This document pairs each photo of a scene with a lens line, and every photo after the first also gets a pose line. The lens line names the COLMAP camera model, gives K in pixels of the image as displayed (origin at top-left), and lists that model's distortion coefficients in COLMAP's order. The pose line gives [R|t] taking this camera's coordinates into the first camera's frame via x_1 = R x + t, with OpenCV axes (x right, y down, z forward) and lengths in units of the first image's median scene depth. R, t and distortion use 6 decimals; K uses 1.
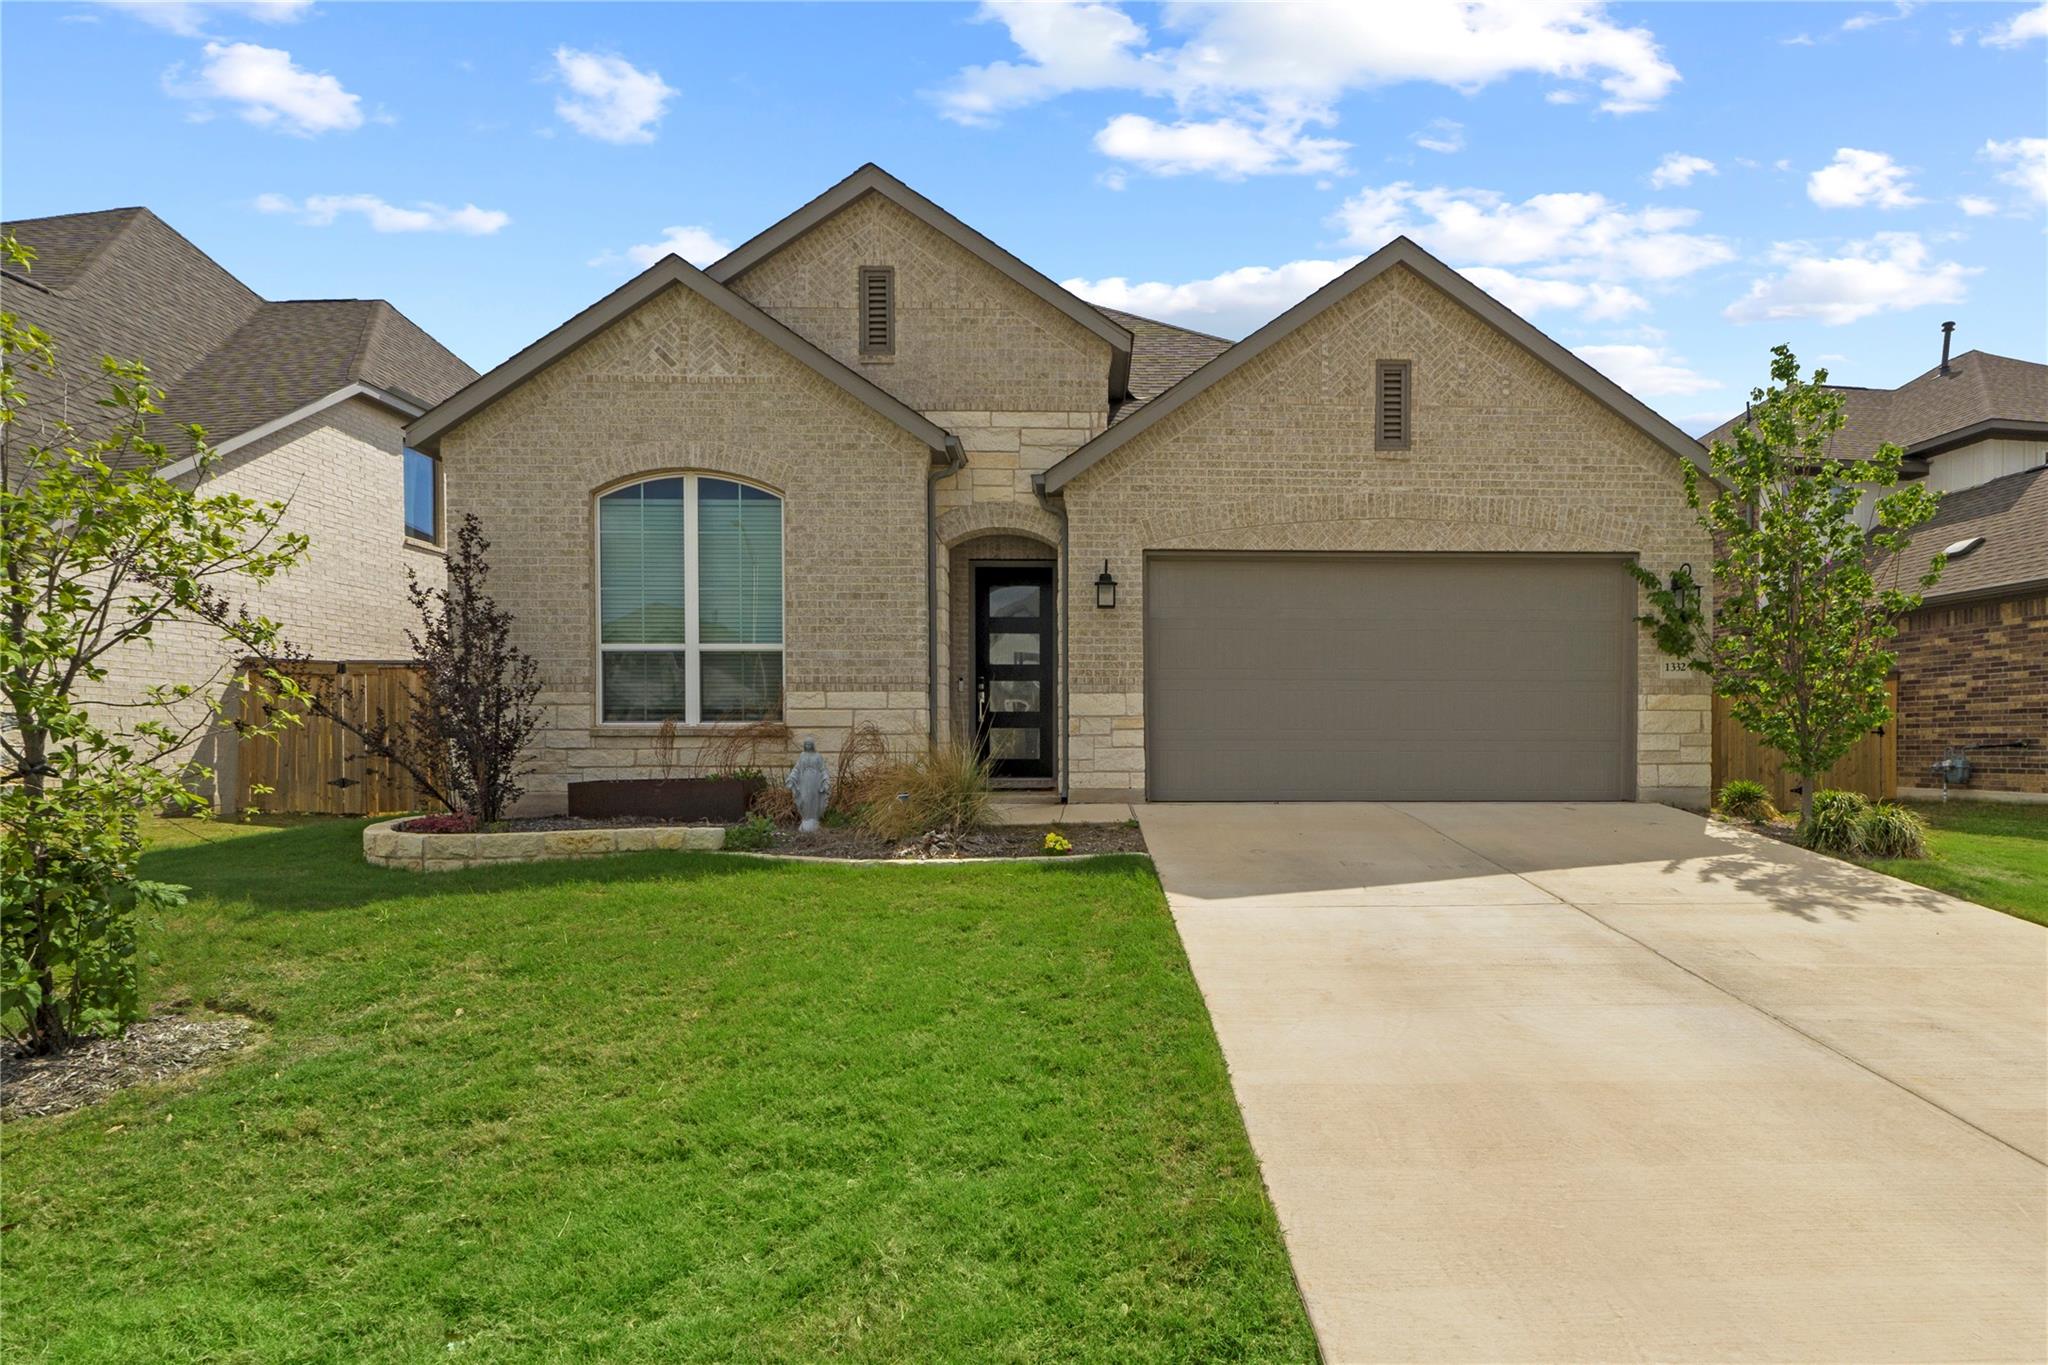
lens RADIAL K [[876.7, 0, 1029.9], [0, 876.7, 698.7], [0, 0, 1]] dist [-0.012208, -0.000340]
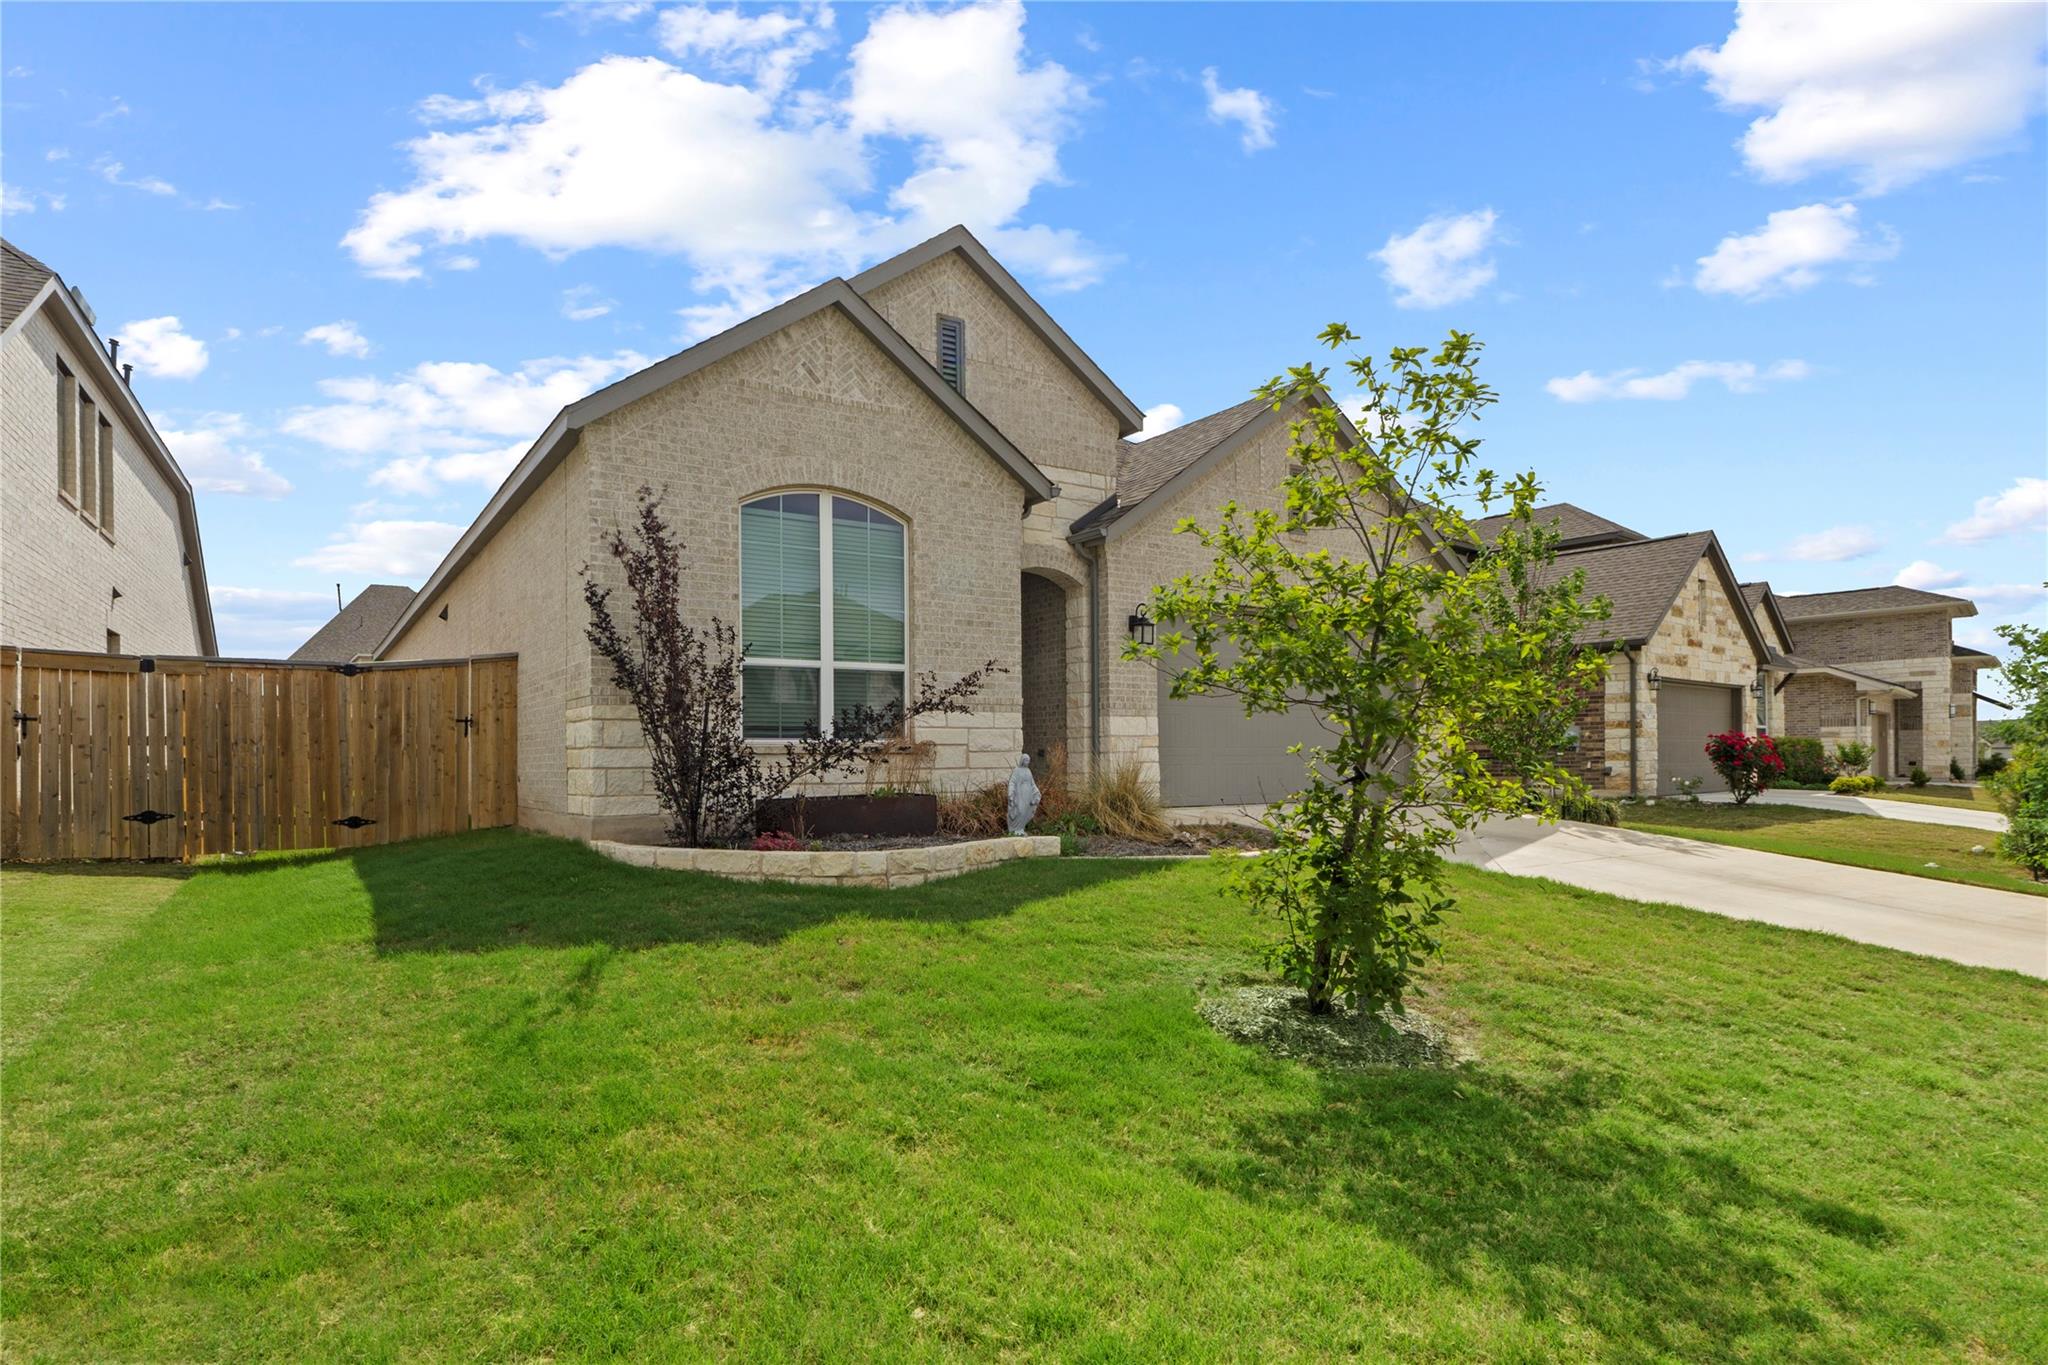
lens RADIAL K [[876.7, 0, 1008.4], [0, 876.7, 686.9], [0, 0, 1]] dist [-0.012208, -0.000340]
pose [[0.901577, 0.030799, 0.431520, -0.627045], [-0.016597, 0.999191, -0.036639, -0.000037], [-0.432299, 0.025871, 0.901359, 0.009478]]
